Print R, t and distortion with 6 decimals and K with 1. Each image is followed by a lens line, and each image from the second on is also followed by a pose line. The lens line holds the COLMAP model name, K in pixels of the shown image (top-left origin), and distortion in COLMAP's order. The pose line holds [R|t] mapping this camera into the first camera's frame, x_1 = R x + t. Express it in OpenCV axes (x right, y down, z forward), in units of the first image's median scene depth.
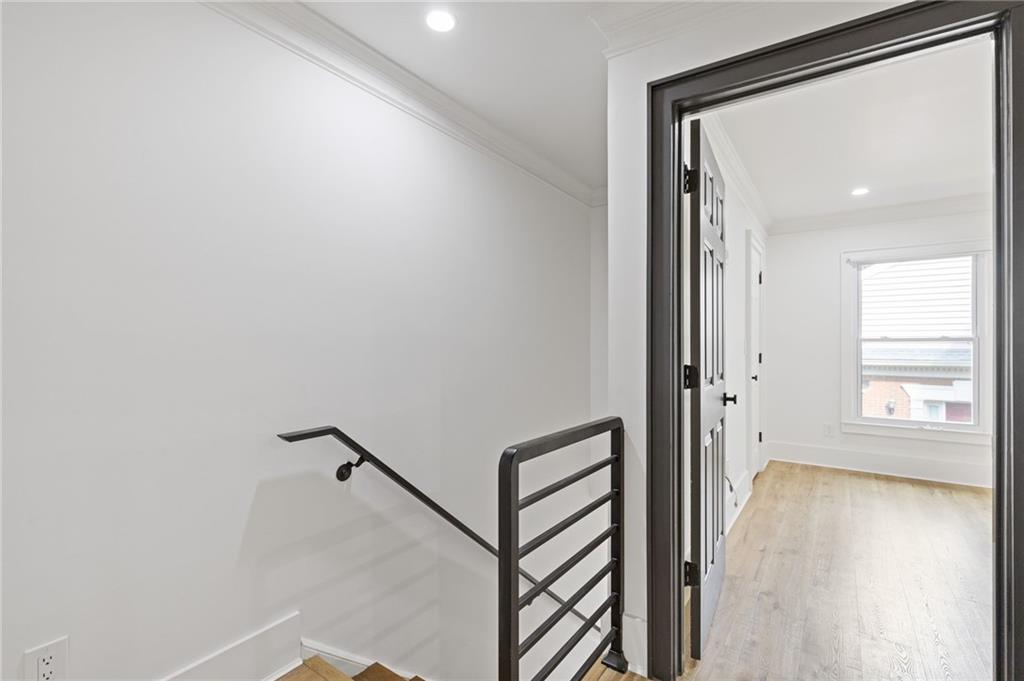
lens RADIAL K [[458.7, 0, 516.9], [0, 458.7, 342.9], [0, 0, 1]] dist [0.002839, -0.000063]
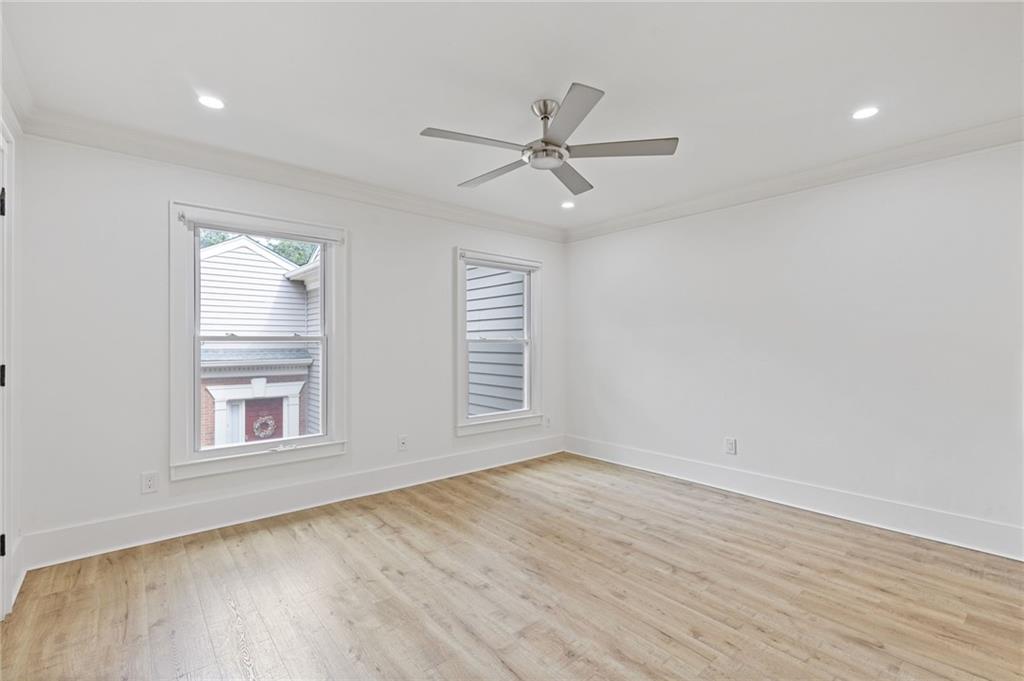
lens RADIAL K [[458.7, 0, 516.9], [0, 458.7, 342.9], [0, 0, 1]] dist [0.002839, -0.000063]
pose [[0.249993, 0.000768, 0.968247, 0.205893], [-0.000435, 1.000000, -0.000681, 0.000549], [-0.968247, -0.000251, 0.249994, 0.371856]]
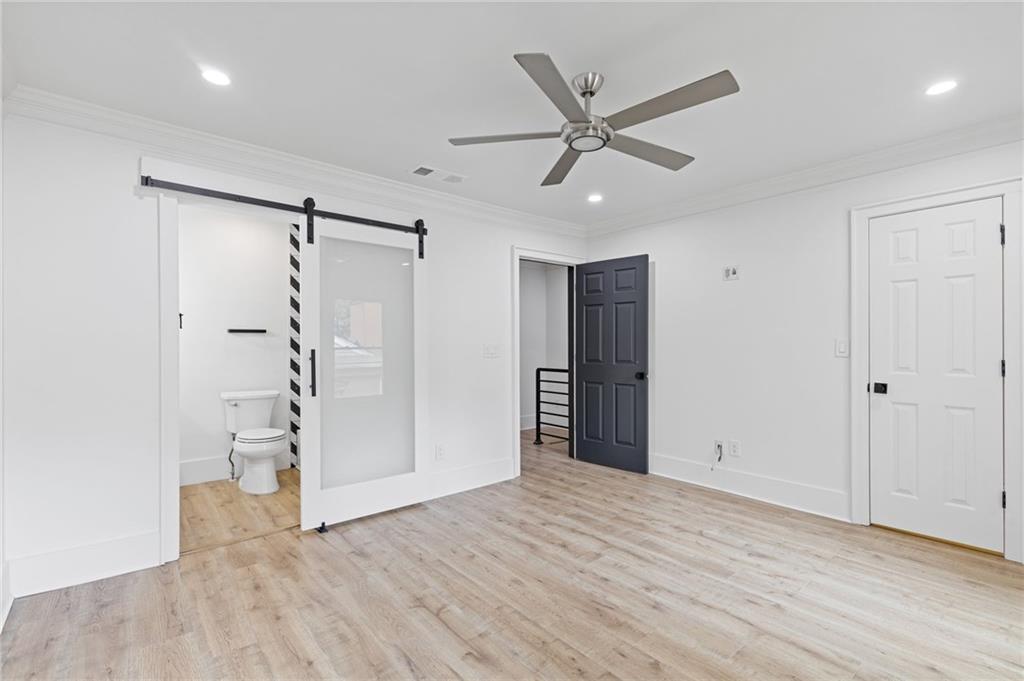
lens RADIAL K [[458.7, 0, 516.9], [0, 458.7, 342.9], [0, 0, 1]] dist [0.002839, -0.000063]
pose [[-0.250049, -0.008003, -0.968200, 1.250306], [0.005321, 0.999939, -0.009640, 0.003225], [0.968219, -0.007562, -0.249991, 0.526485]]
